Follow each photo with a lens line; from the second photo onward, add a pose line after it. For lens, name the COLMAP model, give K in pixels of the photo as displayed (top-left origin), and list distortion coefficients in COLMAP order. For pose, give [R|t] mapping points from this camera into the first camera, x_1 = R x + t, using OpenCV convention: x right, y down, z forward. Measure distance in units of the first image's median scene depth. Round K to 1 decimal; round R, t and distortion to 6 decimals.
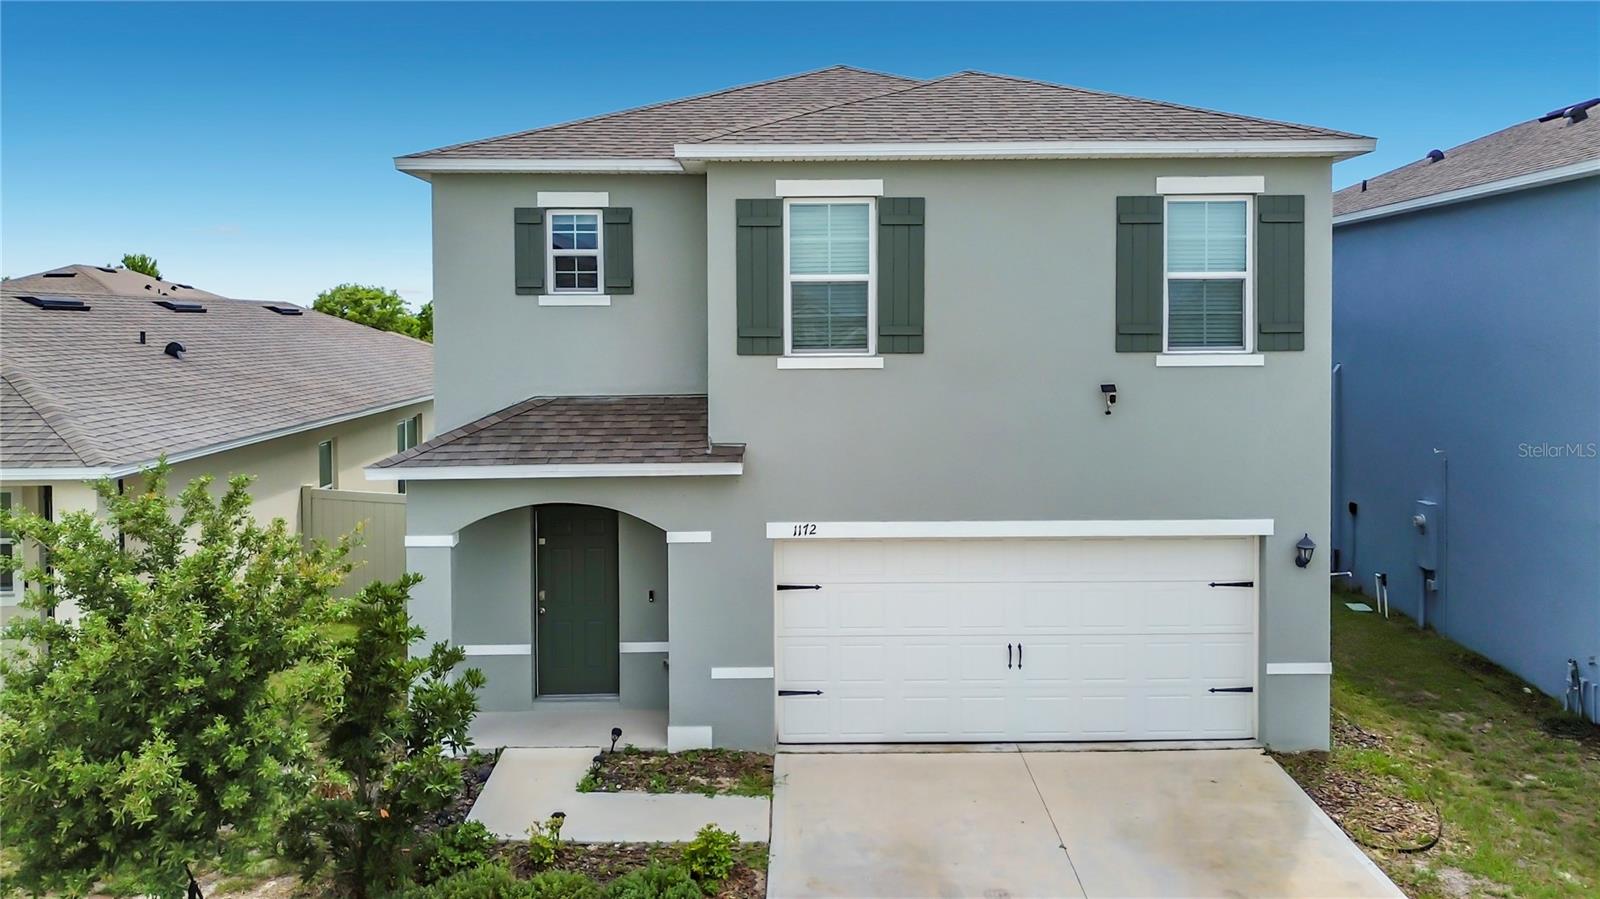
lens RADIAL K [[1187.9, 0, 778.4], [0, 1187.9, 445.6], [0, 0, 1]] dist [0.044920, -0.005541]
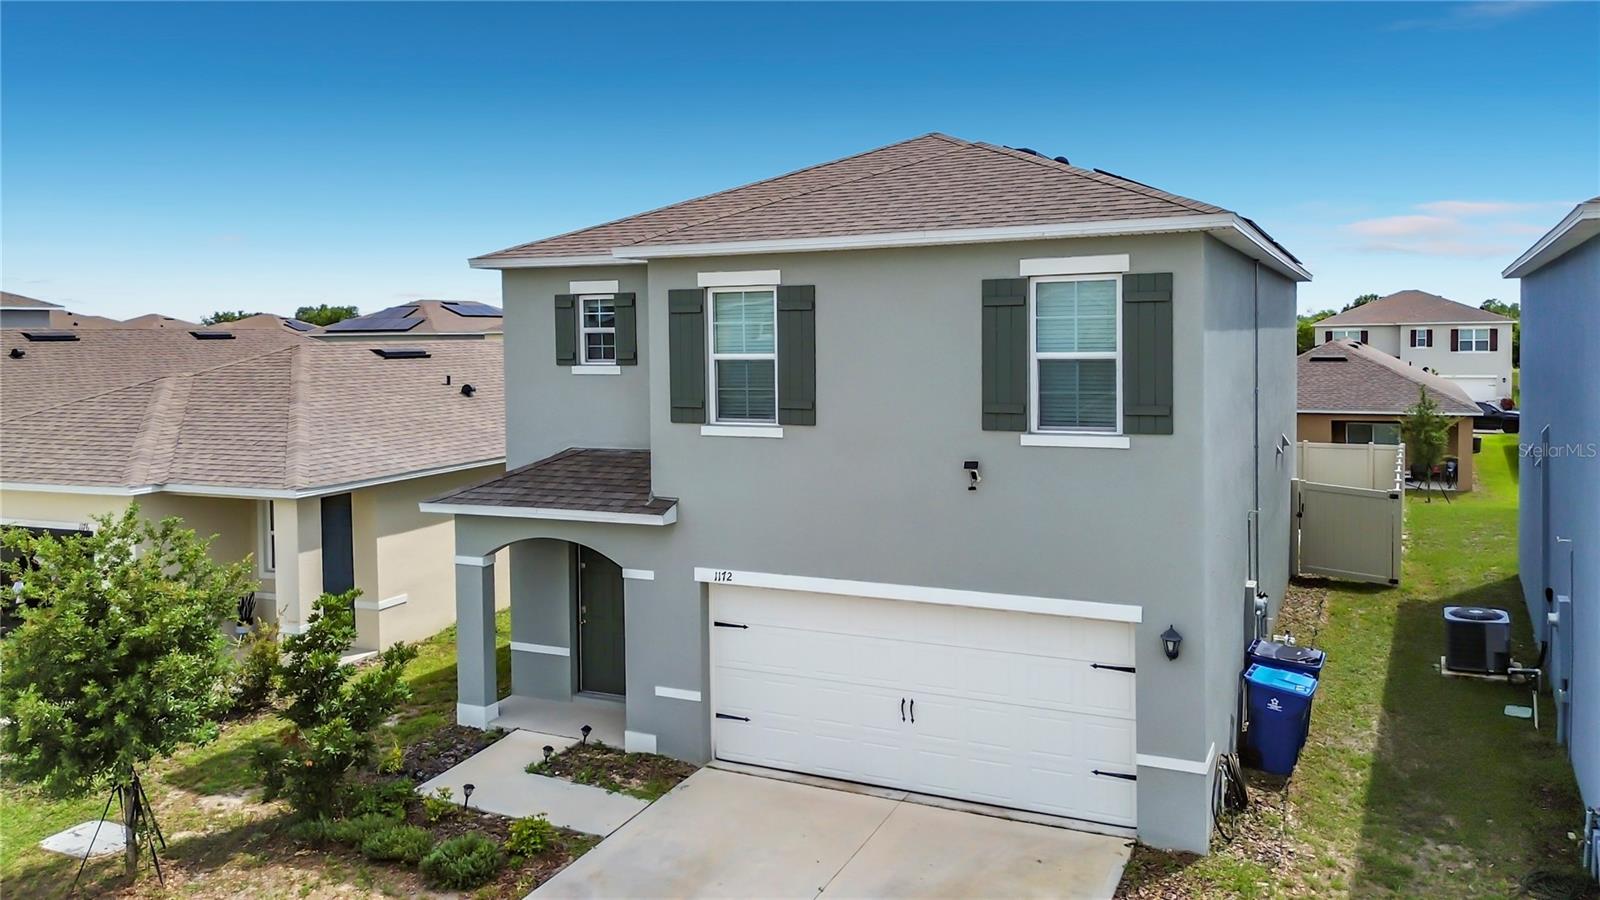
lens RADIAL K [[1168.0, 0, 797.8], [0, 1168.0, 462.0], [0, 0, 1]] dist [0.068387, 0.000373]
pose [[0.896841, 0.041644, -0.440388, 0.576383], [-0.033557, 0.999095, 0.026138, -0.070730], [0.441078, -0.008663, 0.897427, 0.021300]]
